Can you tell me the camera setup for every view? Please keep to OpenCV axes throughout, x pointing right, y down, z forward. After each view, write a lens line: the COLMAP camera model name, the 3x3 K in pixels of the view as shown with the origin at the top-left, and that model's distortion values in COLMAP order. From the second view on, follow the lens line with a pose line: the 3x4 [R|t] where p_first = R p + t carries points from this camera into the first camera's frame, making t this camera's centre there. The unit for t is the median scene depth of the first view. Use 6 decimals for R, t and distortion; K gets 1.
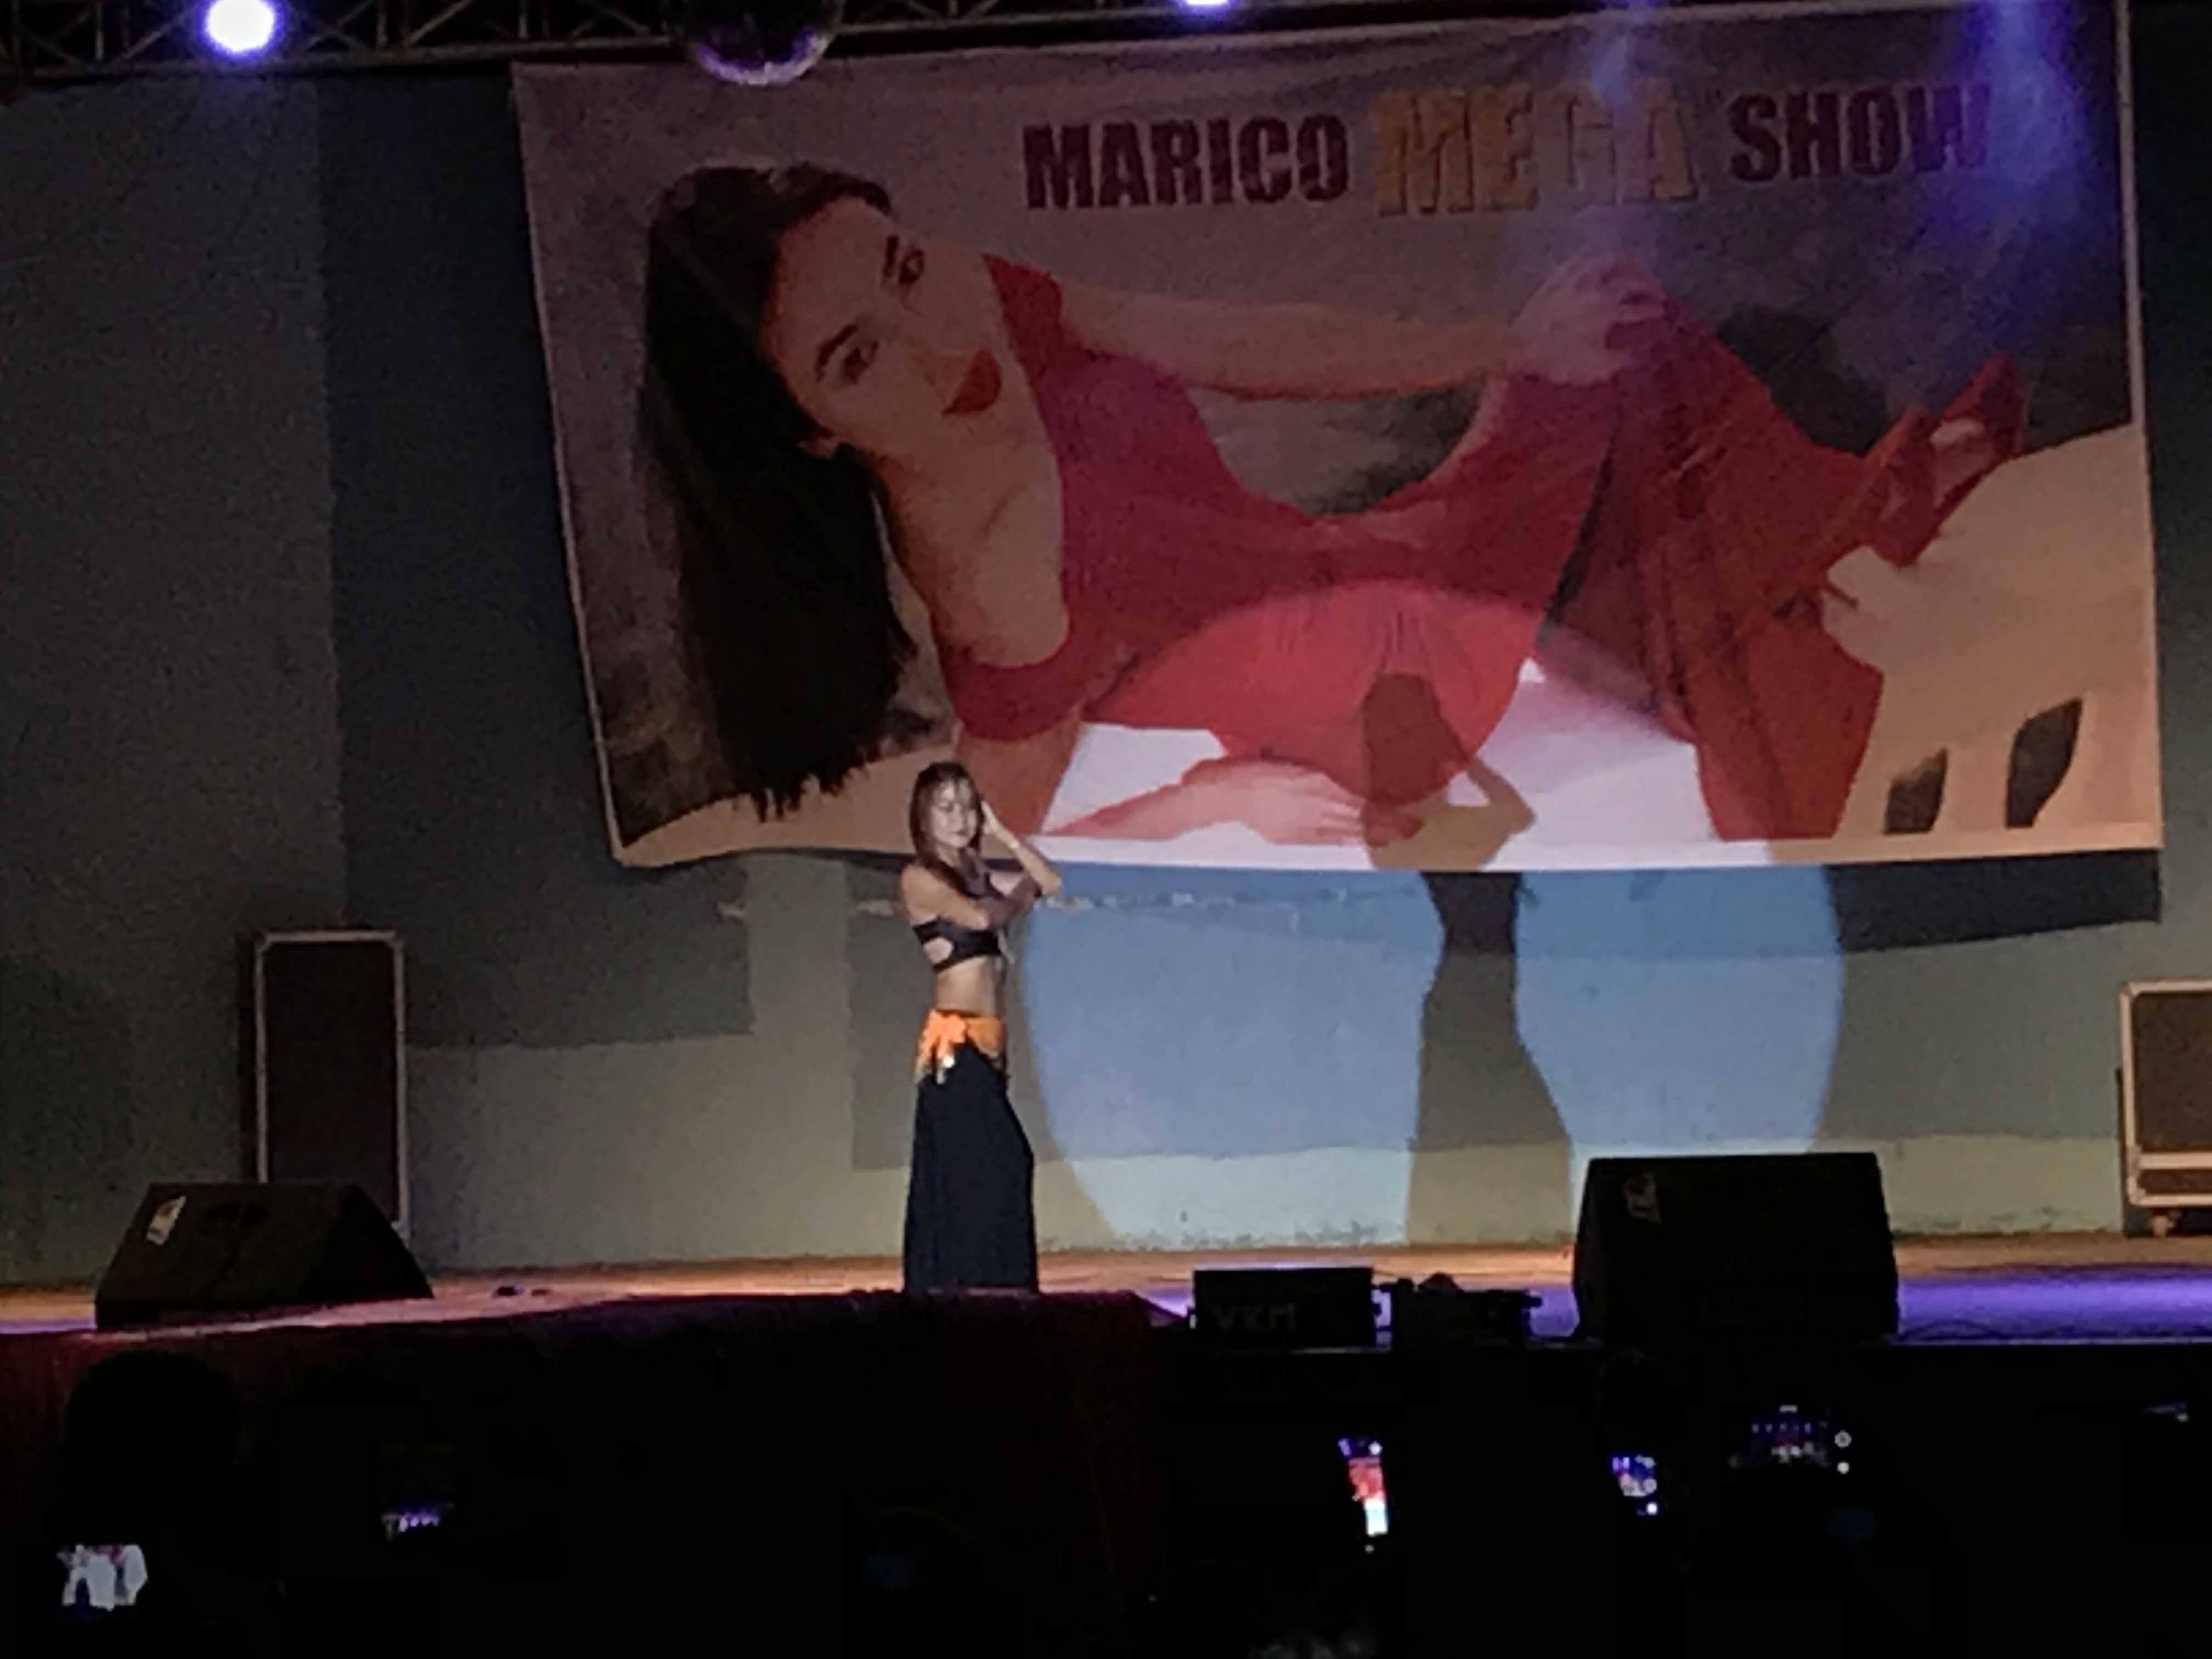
lens RADIAL K [[10916.4, 0, 1106.0], [0, 10916.4, 829.5], [0, 0, 1]] dist [1.910448, -13.696746]
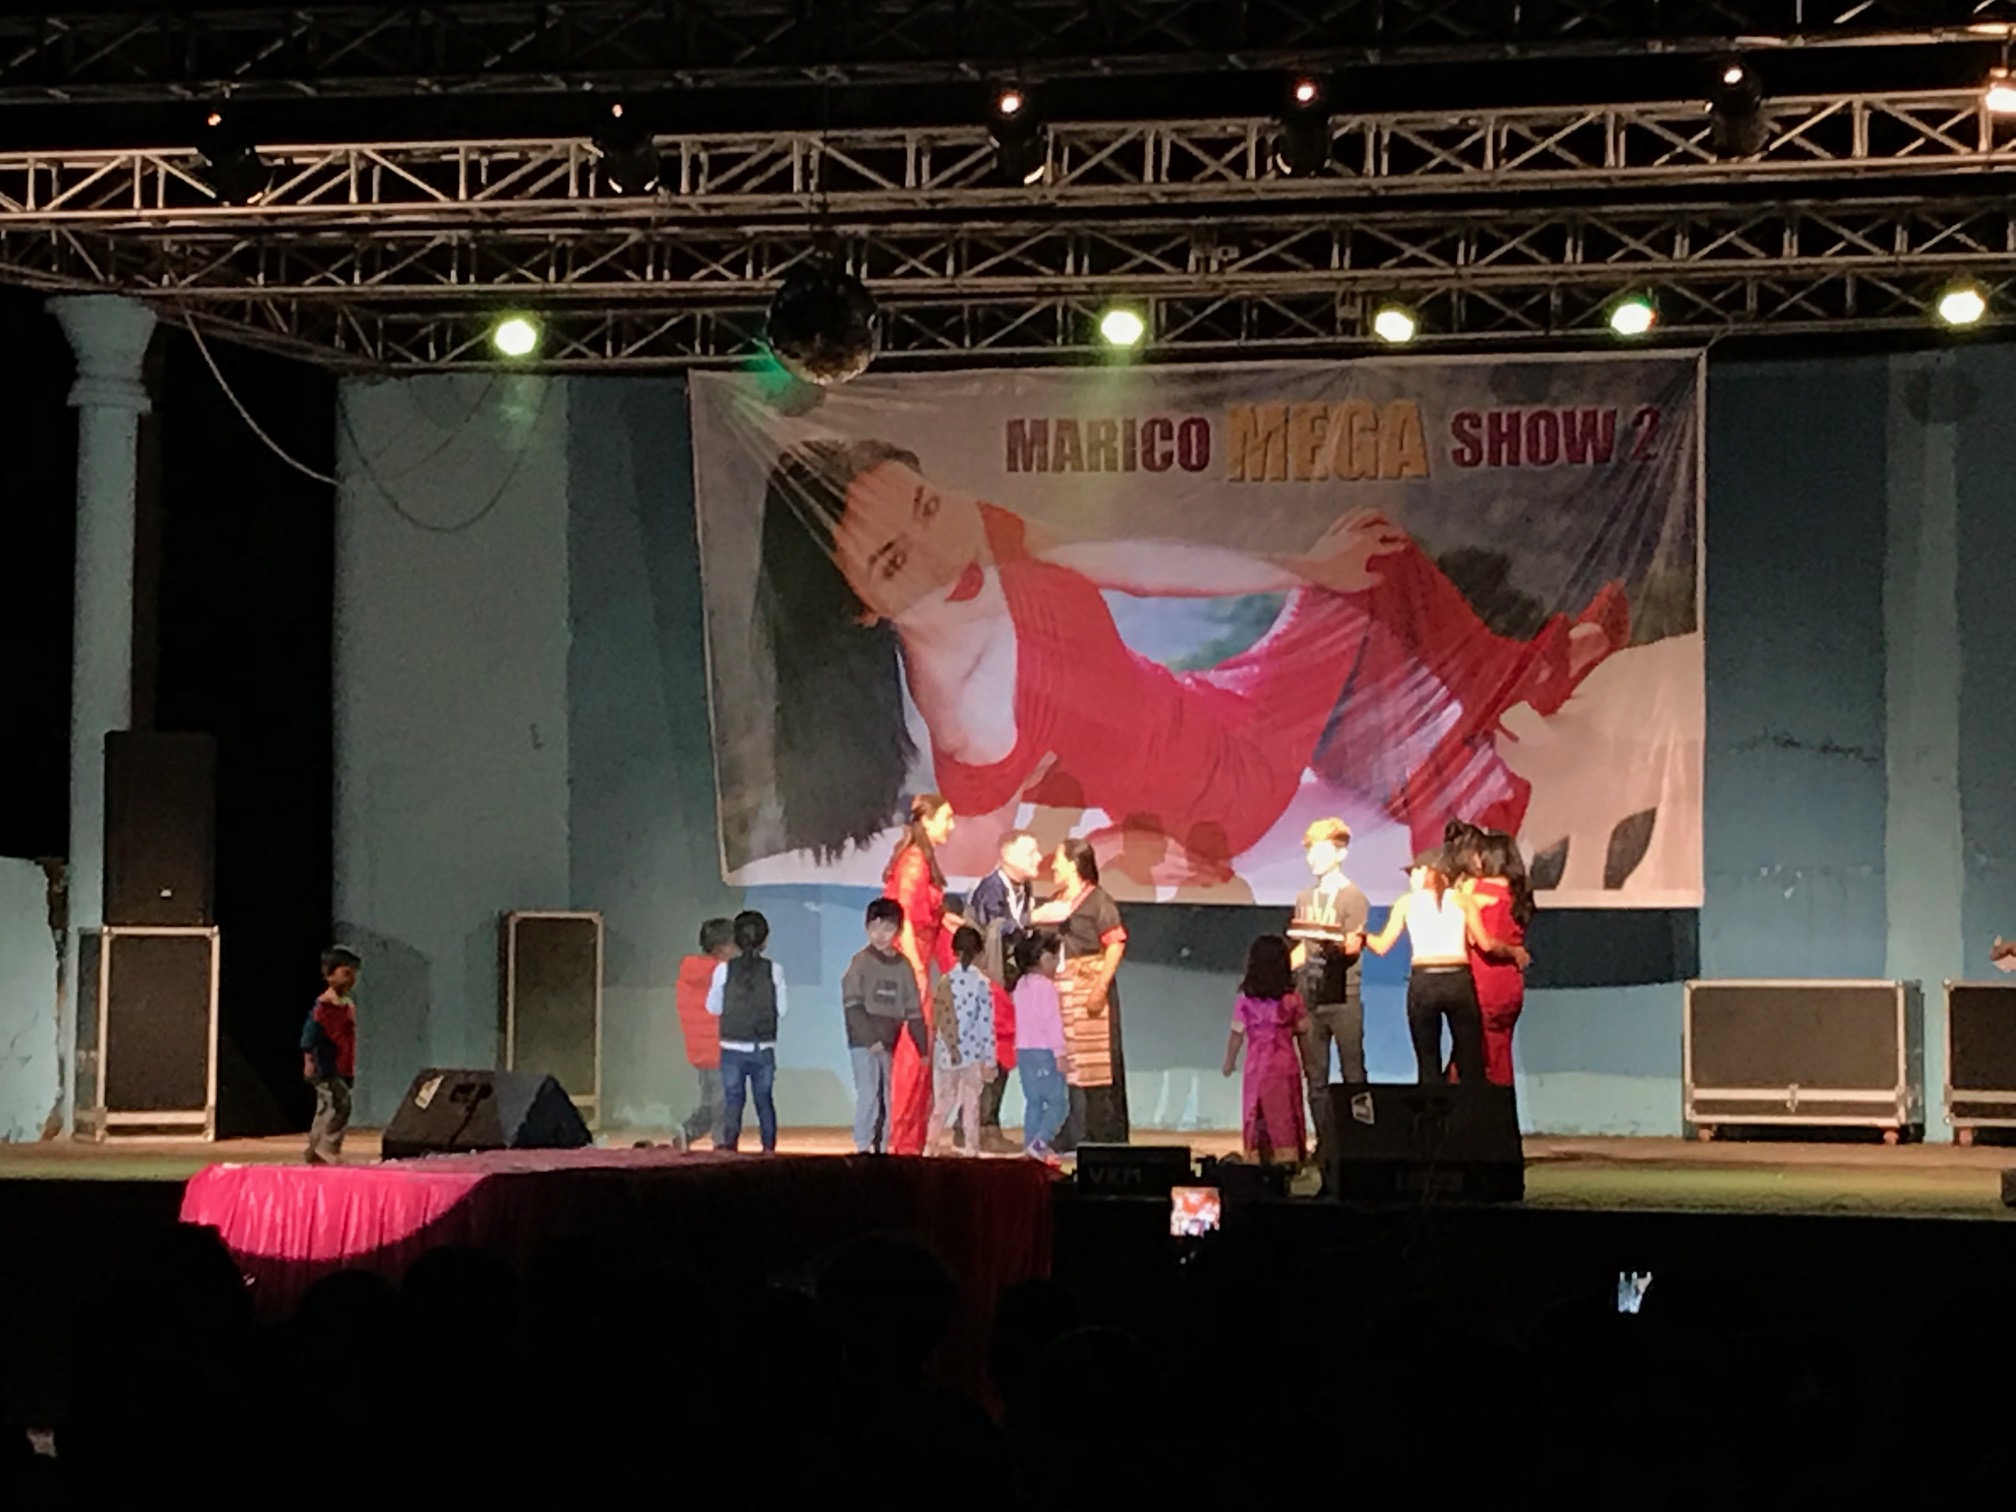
lens RADIAL K [[6224.4, 0, 1008.0], [0, 6224.4, 756.0], [0, 0, 1]] dist [0.793428, -0.495678]
pose [[0.999416, 0.034163, -0.000135, -0.005391], [-0.034158, 0.999170, -0.022195, 0.004816], [-0.000623, 0.022187, 0.999754, 0.097197]]
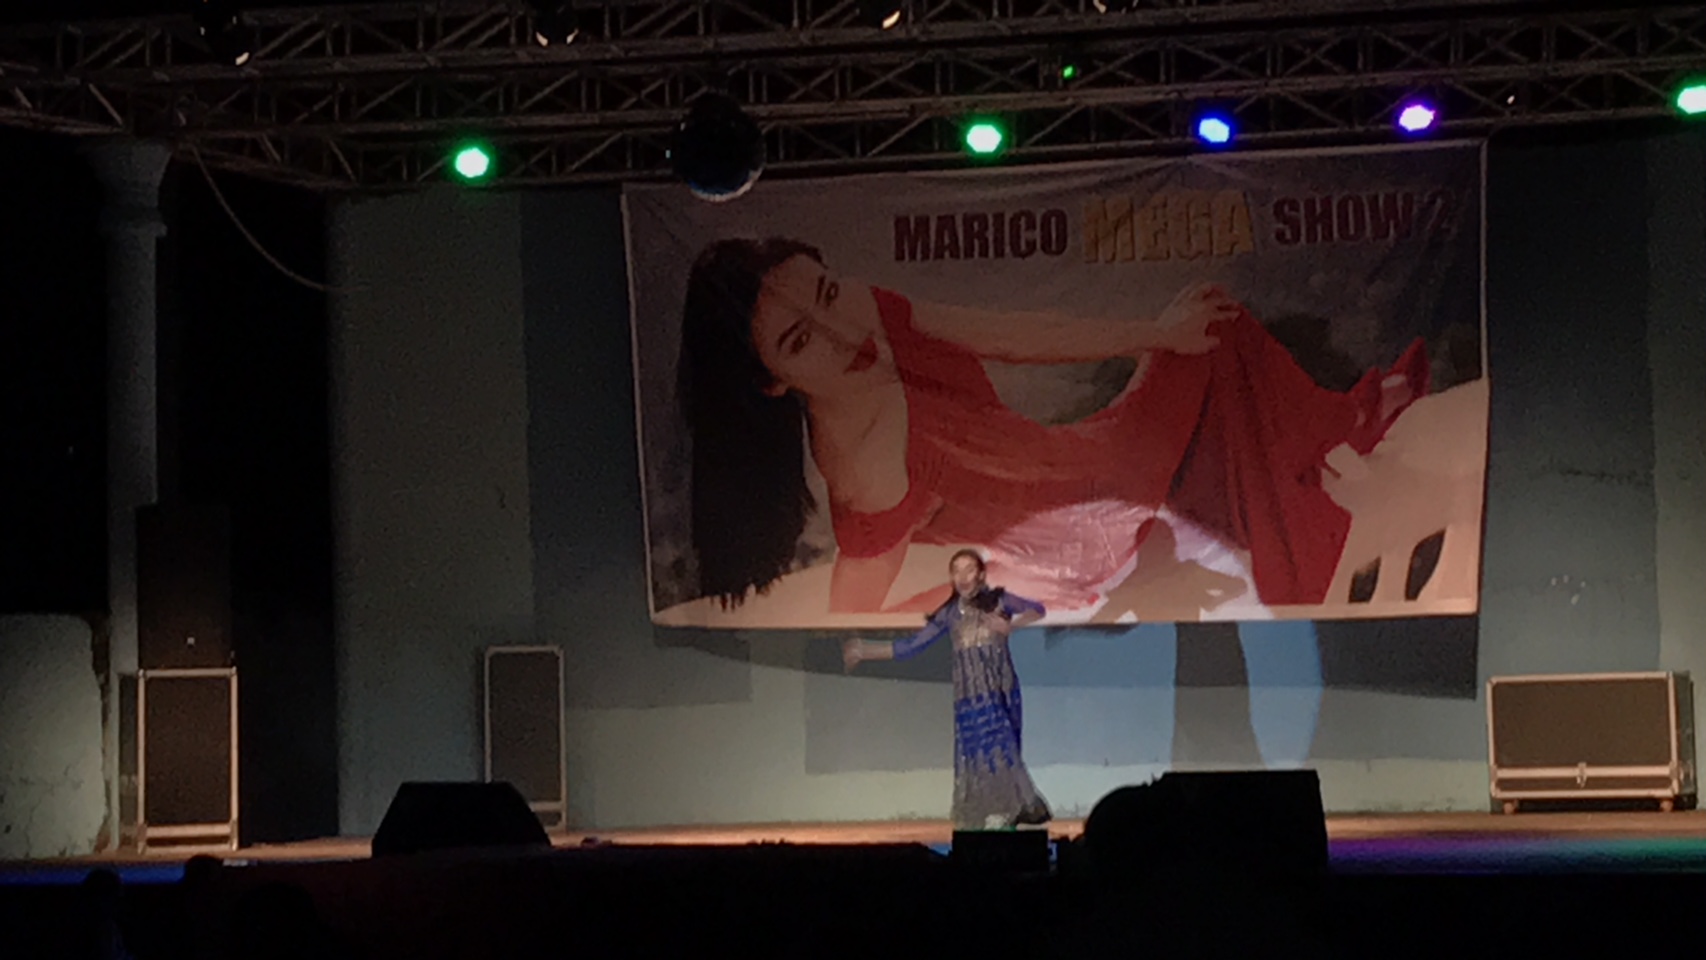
lens RADIAL K [[5192.6, 0, 853.0], [0, 5192.6, 480.0], [0, 0, 1]] dist [0.742813, 0.098544]
pose [[0.999977, 0.004658, -0.004969, -0.009729], [-0.004793, 0.999614, -0.027379, 0.005248], [0.004839, 0.027402, 0.999613, 0.114829]]
